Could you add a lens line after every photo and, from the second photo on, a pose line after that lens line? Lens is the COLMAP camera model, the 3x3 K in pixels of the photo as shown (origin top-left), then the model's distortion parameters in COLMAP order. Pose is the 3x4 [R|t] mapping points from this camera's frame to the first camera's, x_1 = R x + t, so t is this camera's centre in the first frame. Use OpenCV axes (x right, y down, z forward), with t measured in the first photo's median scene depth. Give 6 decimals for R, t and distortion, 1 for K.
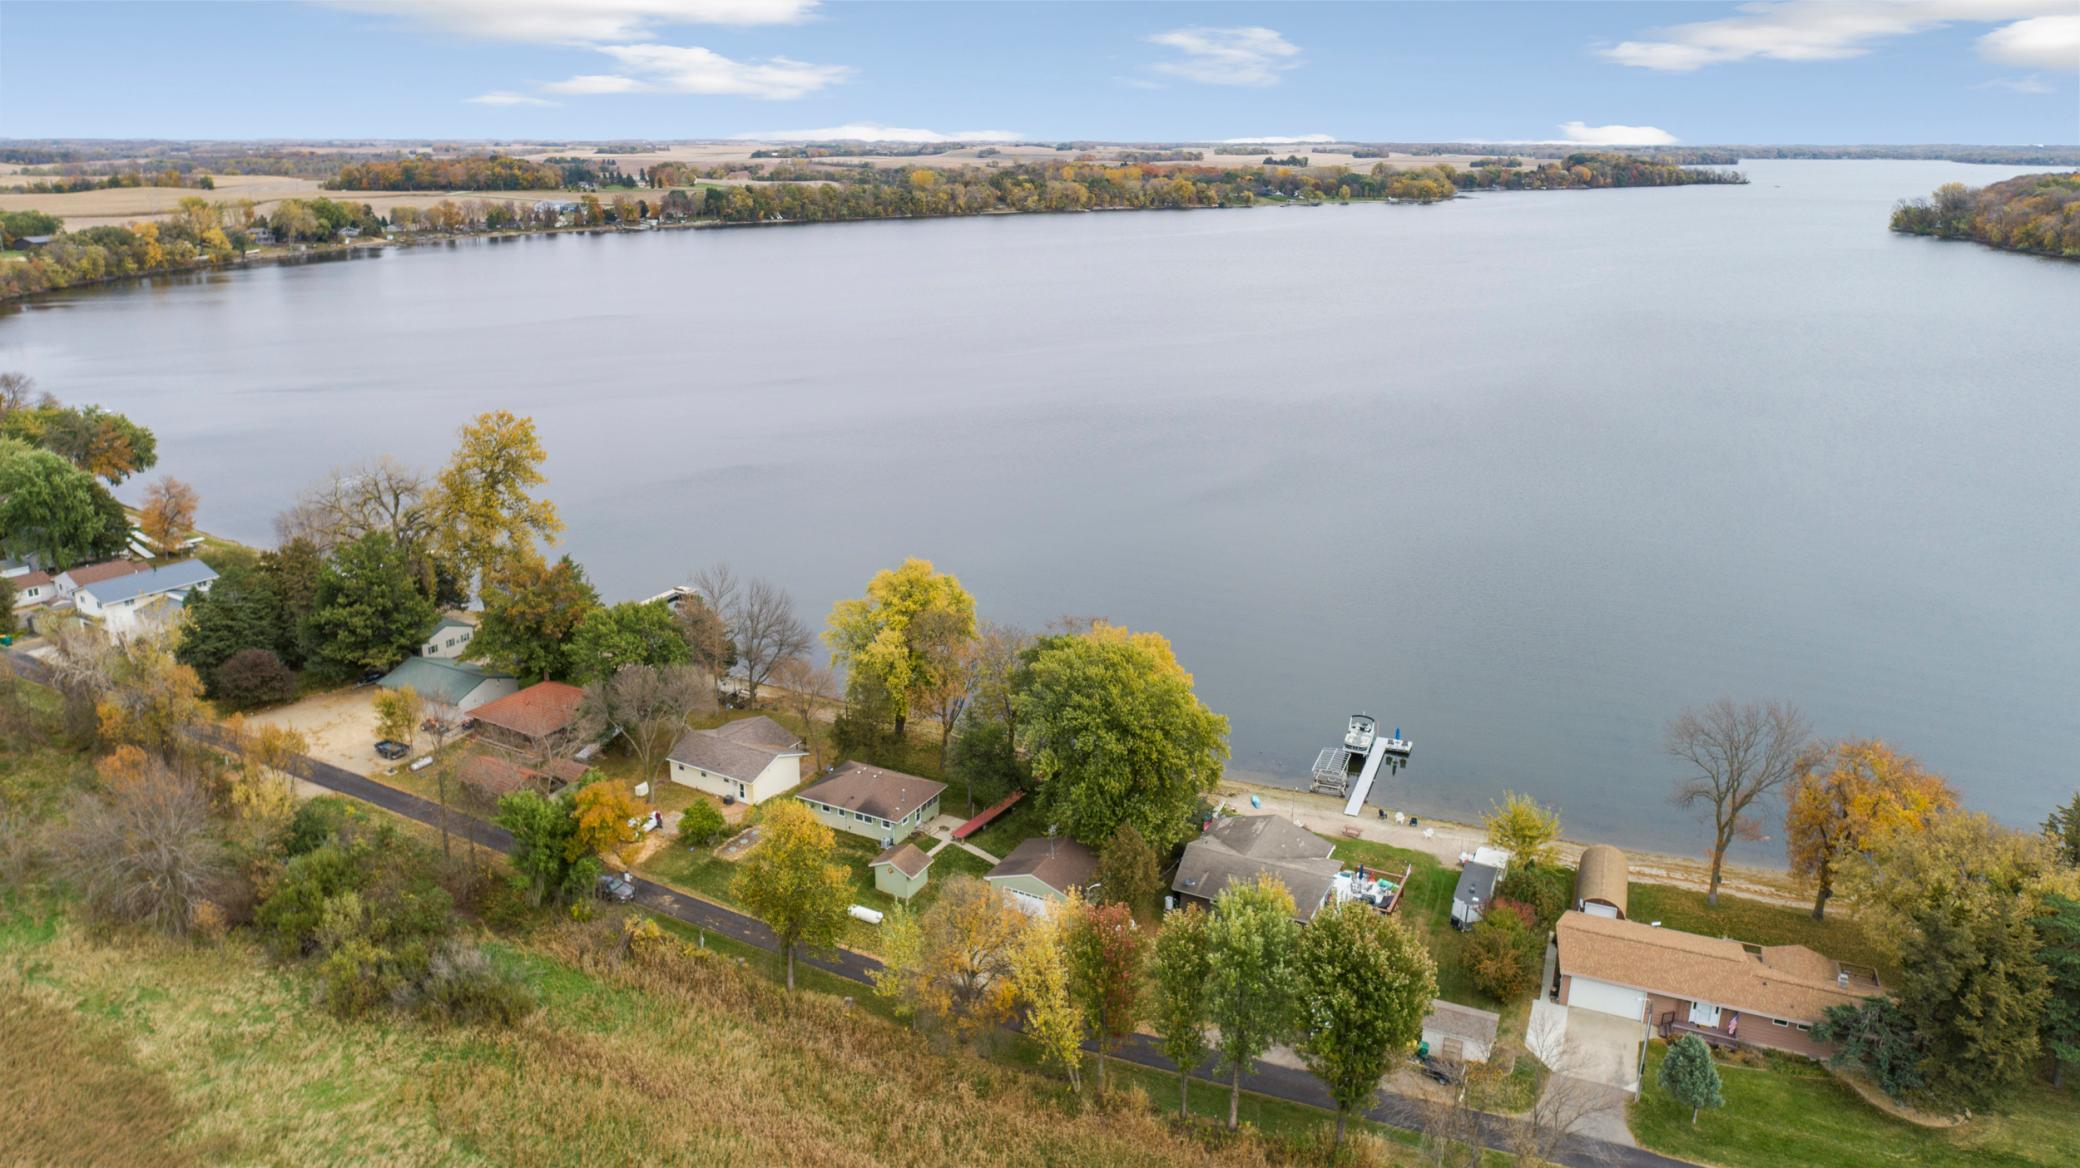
lens RADIAL K [[1341.3, 0, 1028.0], [0, 1341.3, 518.2], [0, 0, 1]] dist [-0.016258, 0.013286]
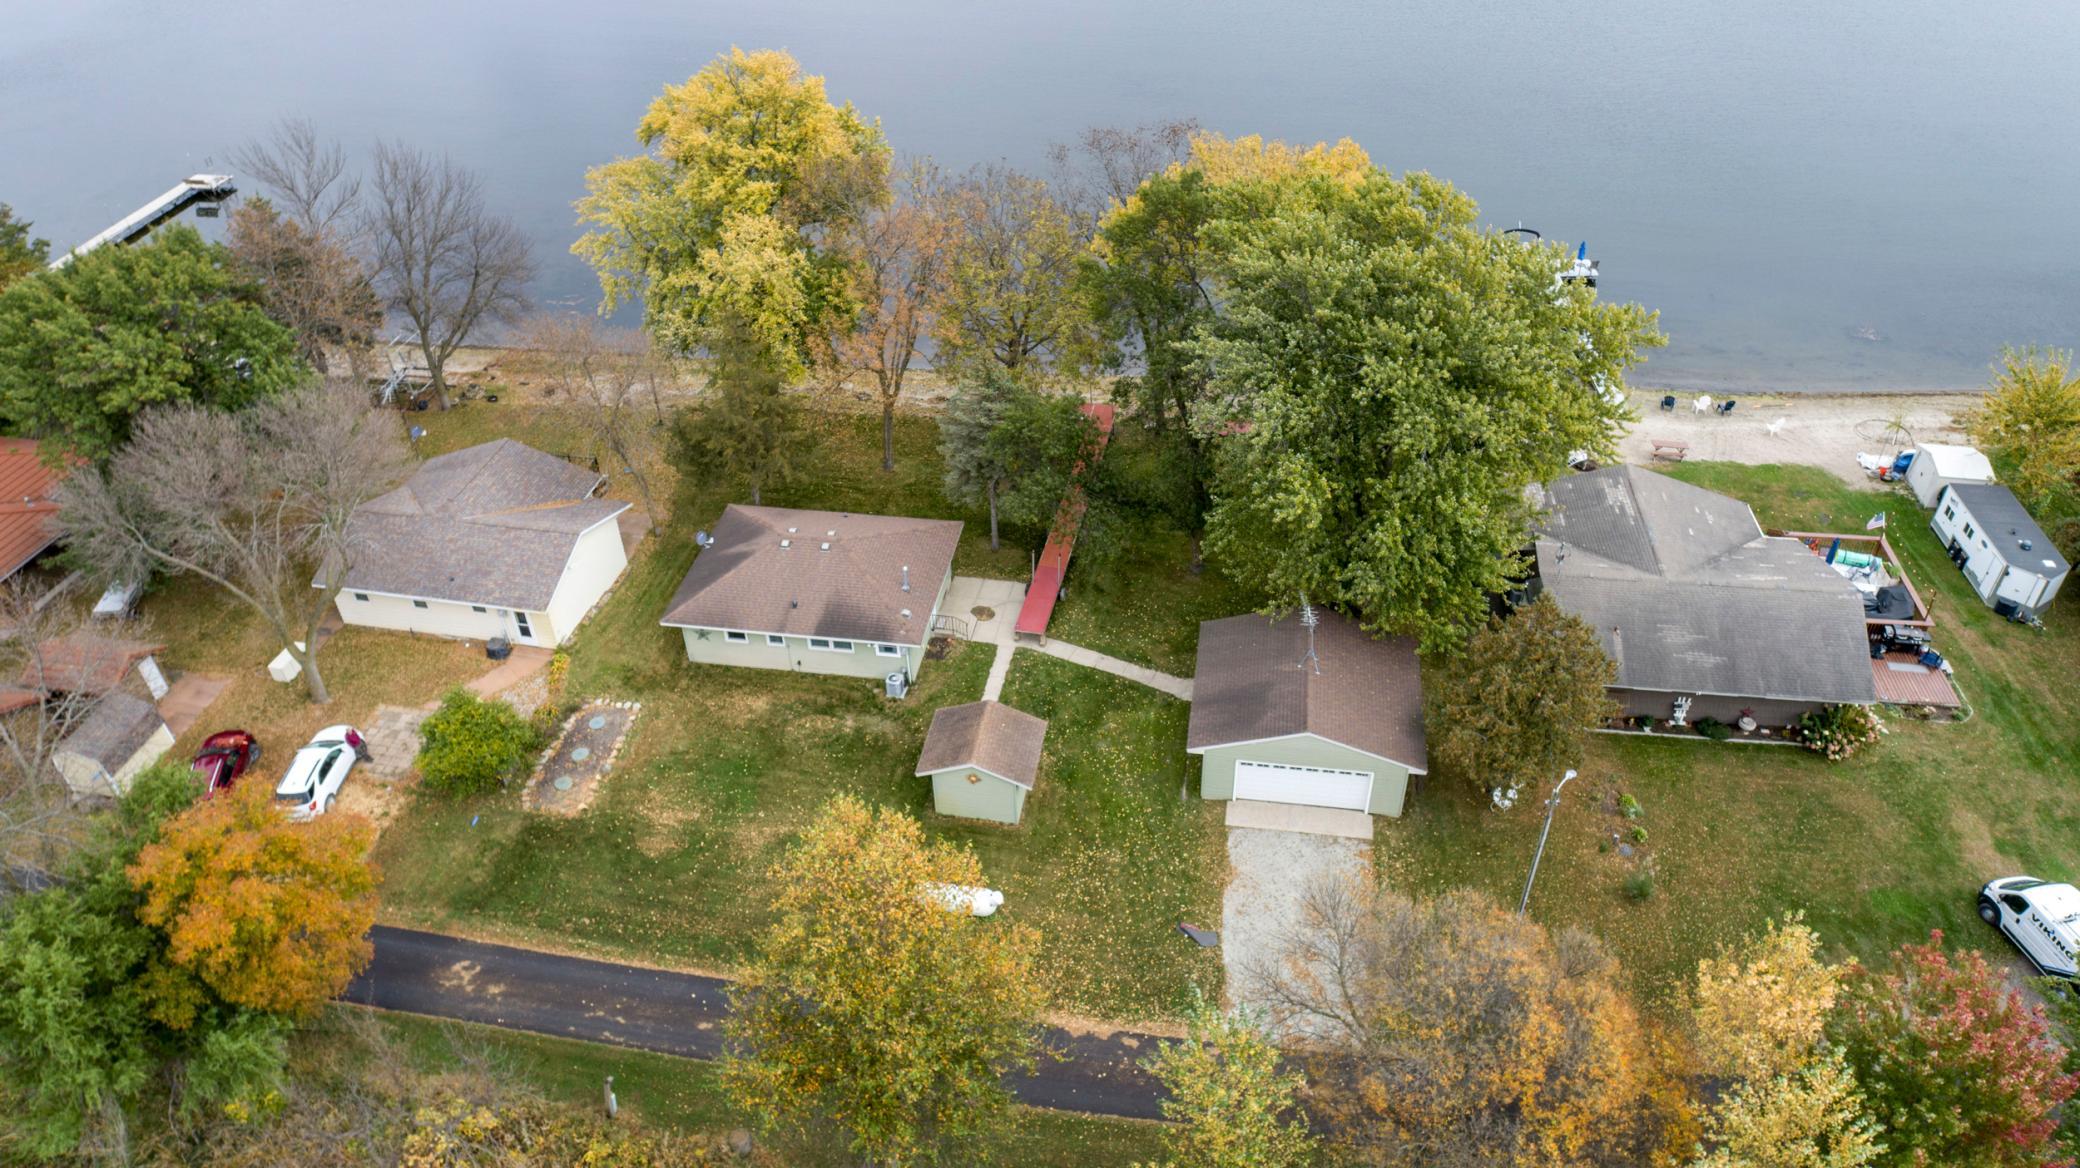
lens RADIAL K [[1341.3, 0, 1028.0], [0, 1341.3, 518.2], [0, 0, 1]] dist [-0.016258, 0.013286]
pose [[0.945419, -0.215158, 0.244726, -0.108505], [0.110568, 0.918278, 0.380184, 0.010211], [-0.306526, -0.332374, 0.891947, 0.386256]]
